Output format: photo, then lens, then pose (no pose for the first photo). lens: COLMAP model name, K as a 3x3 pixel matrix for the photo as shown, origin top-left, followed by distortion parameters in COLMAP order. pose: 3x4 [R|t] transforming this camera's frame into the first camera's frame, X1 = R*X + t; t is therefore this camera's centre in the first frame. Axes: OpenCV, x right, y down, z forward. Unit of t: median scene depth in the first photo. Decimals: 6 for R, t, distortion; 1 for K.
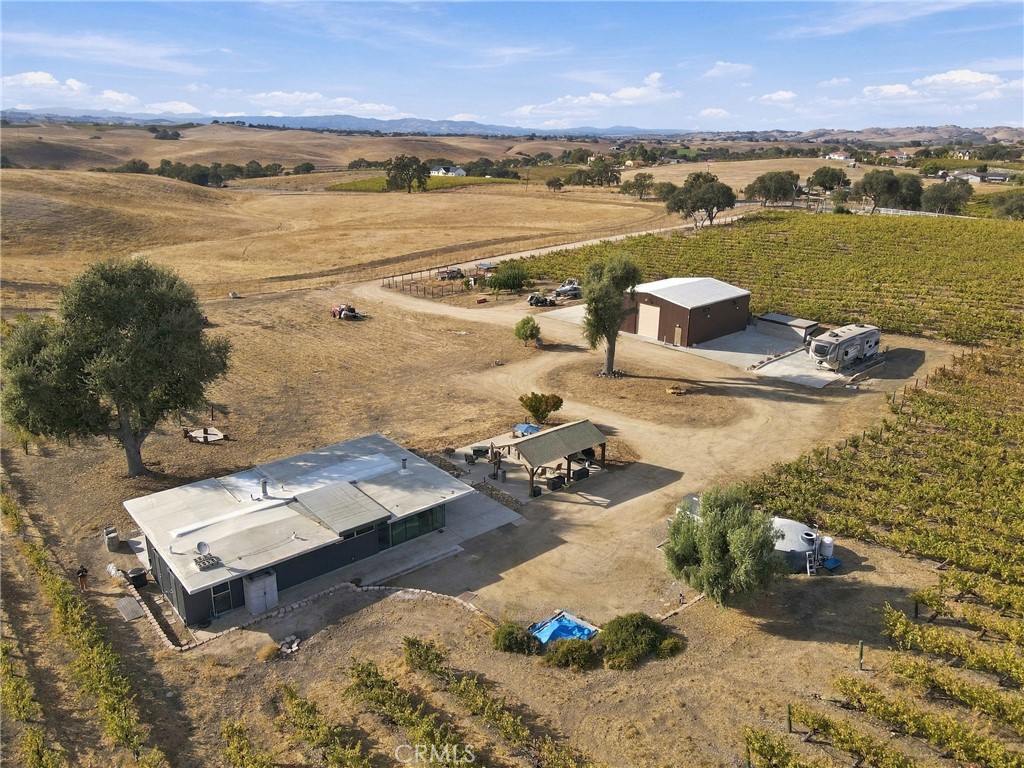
lens RADIAL K [[752.9, 0, 506.7], [0, 752.9, 386.3], [0, 0, 1]] dist [0.005184, 0.015625]
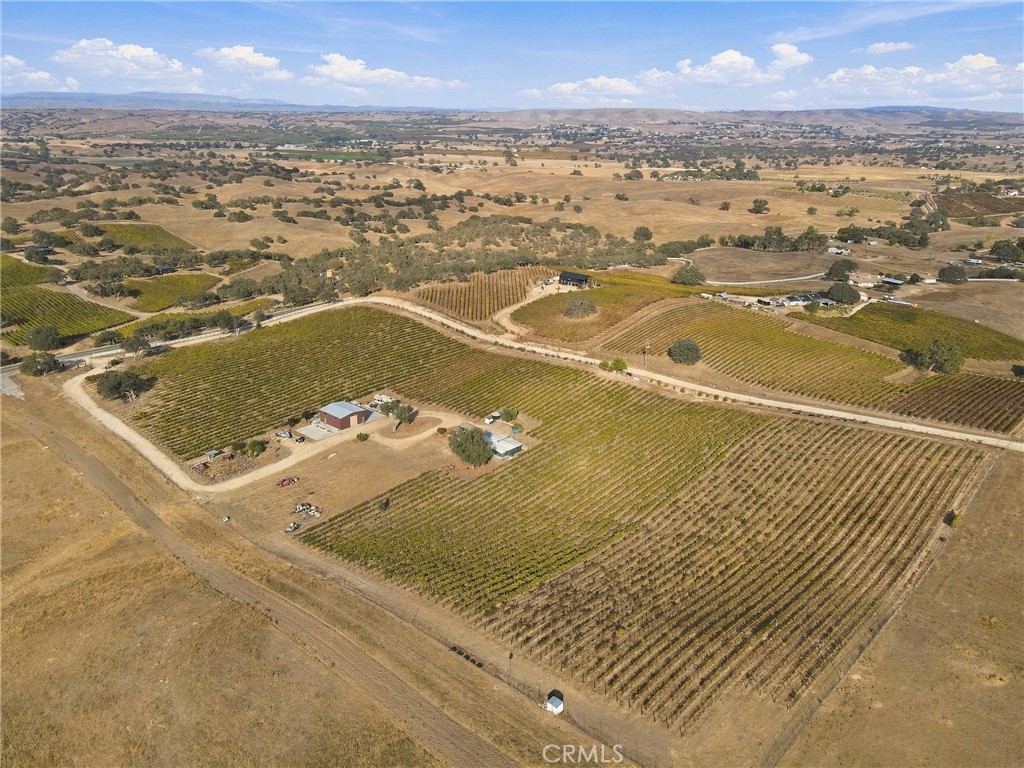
lens RADIAL K [[752.9, 0, 506.7], [0, 752.9, 386.3], [0, 0, 1]] dist [0.005184, 0.015625]
pose [[-0.108438, -0.357948, 0.927424, -4.214111], [0.309142, 0.874526, 0.373678, -1.828021], [-0.944813, 0.327226, 0.015825, 0.480201]]
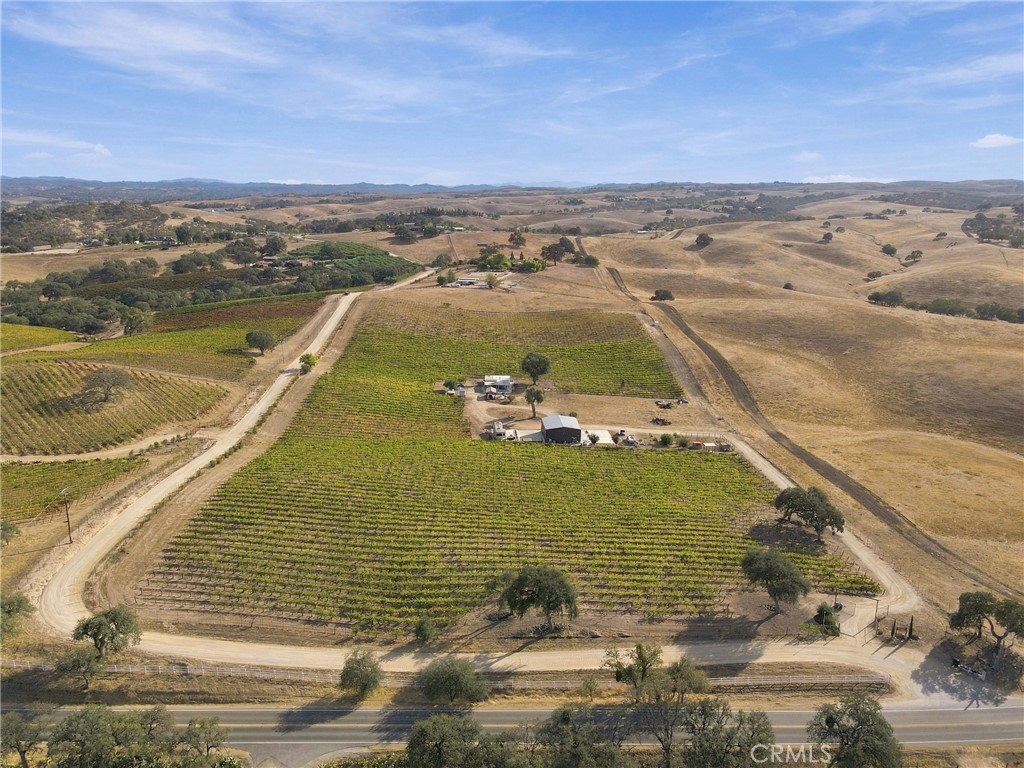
lens RADIAL K [[752.9, 0, 506.7], [0, 752.9, 386.3], [0, 0, 1]] dist [0.005184, 0.015625]
pose [[-0.631867, 0.173352, -0.755442, 3.827798], [-0.269984, 0.864399, 0.424174, -2.151229], [0.726535, 0.471979, -0.499383, 3.446380]]
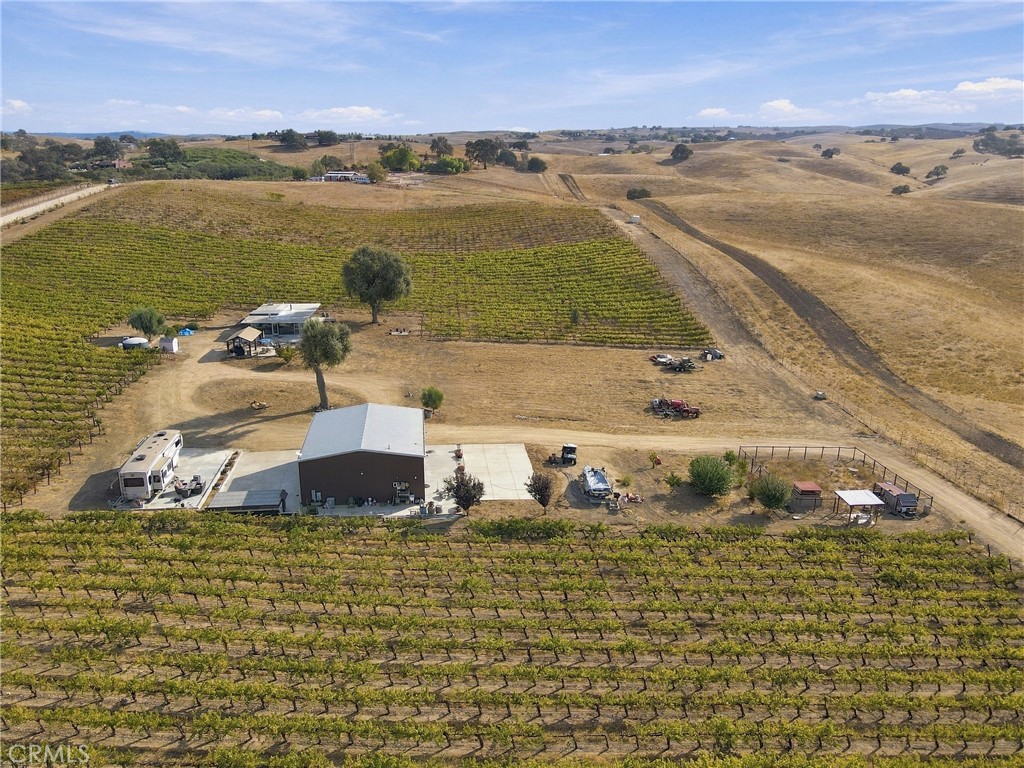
lens RADIAL K [[752.9, 0, 506.7], [0, 752.9, 386.3], [0, 0, 1]] dist [0.005184, 0.015625]
pose [[-0.589546, 0.226168, -0.775425, 1.232485], [-0.277909, 0.844593, 0.457634, -0.943642], [0.758420, 0.485294, -0.435073, 2.321787]]
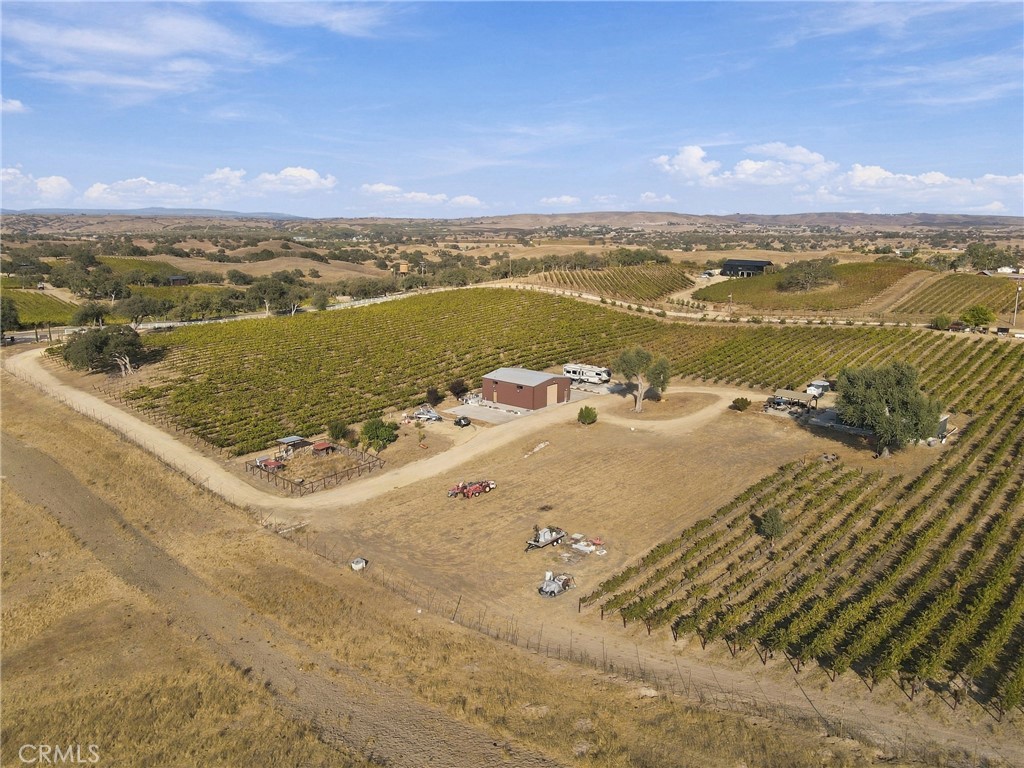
lens RADIAL K [[752.9, 0, 506.7], [0, 752.9, 386.3], [0, 0, 1]] dist [0.005184, 0.015625]
pose [[-0.117544, -0.225777, 0.967062, -2.112853], [0.313734, 0.915495, 0.251871, -0.840467], [-0.942207, 0.333006, -0.036777, 1.777435]]
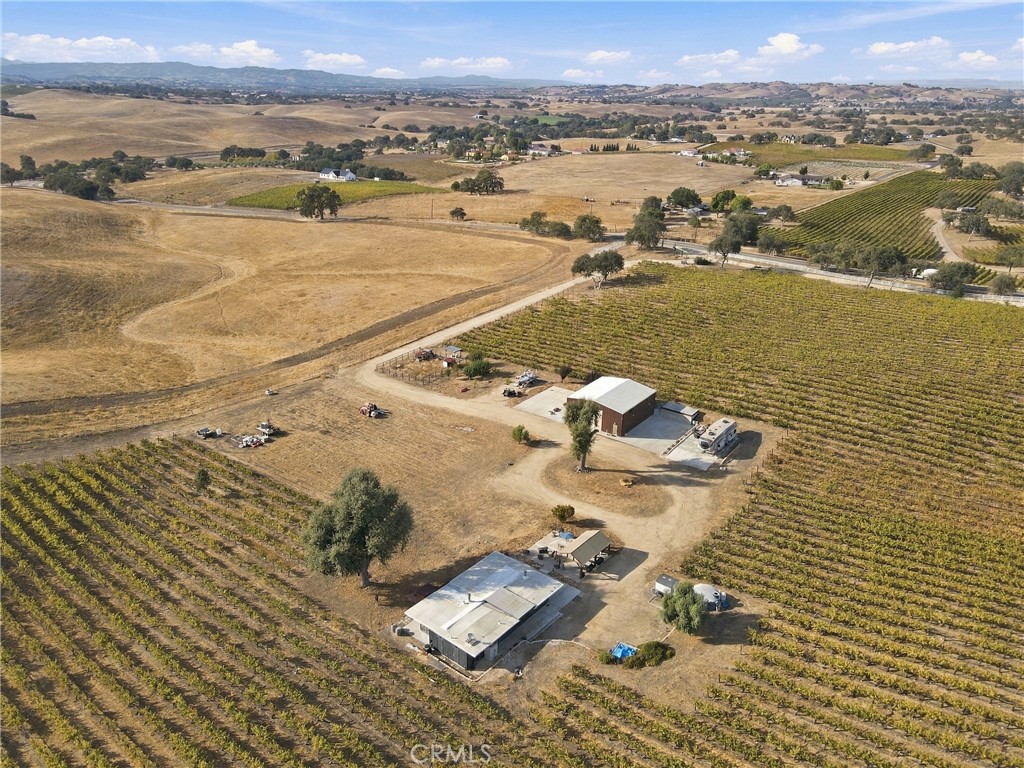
lens RADIAL K [[752.9, 0, 506.7], [0, 752.9, 386.3], [0, 0, 1]] dist [0.005184, 0.015625]
pose [[0.983338, -0.068045, 0.168571, -0.374253], [0.057676, 0.996173, 0.065669, -0.406709], [-0.172394, -0.054853, 0.983500, -0.730341]]
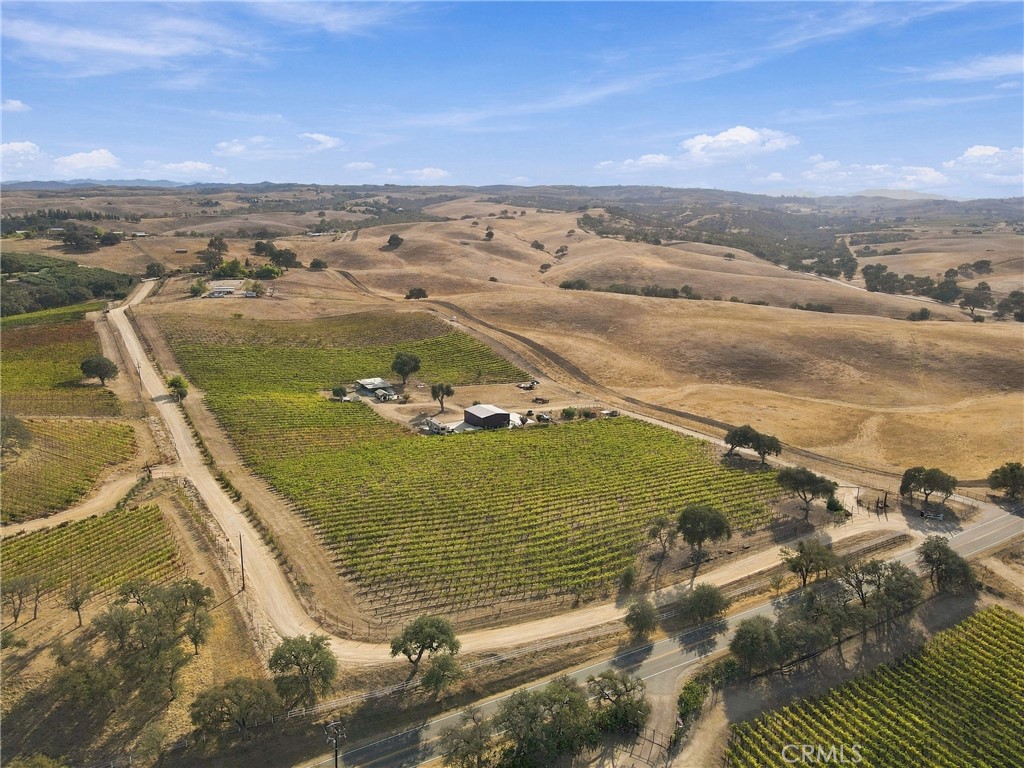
lens RADIAL K [[749.7, 0, 506.1], [0, 749.7, 383.6], [0, 0, 1]] dist [0.005039, 0.008274]
pose [[-0.176360, 0.220159, -0.959389, 4.865004], [-0.336027, 0.902648, 0.268909, -1.676311], [0.925193, 0.369806, -0.085211, 2.051981]]
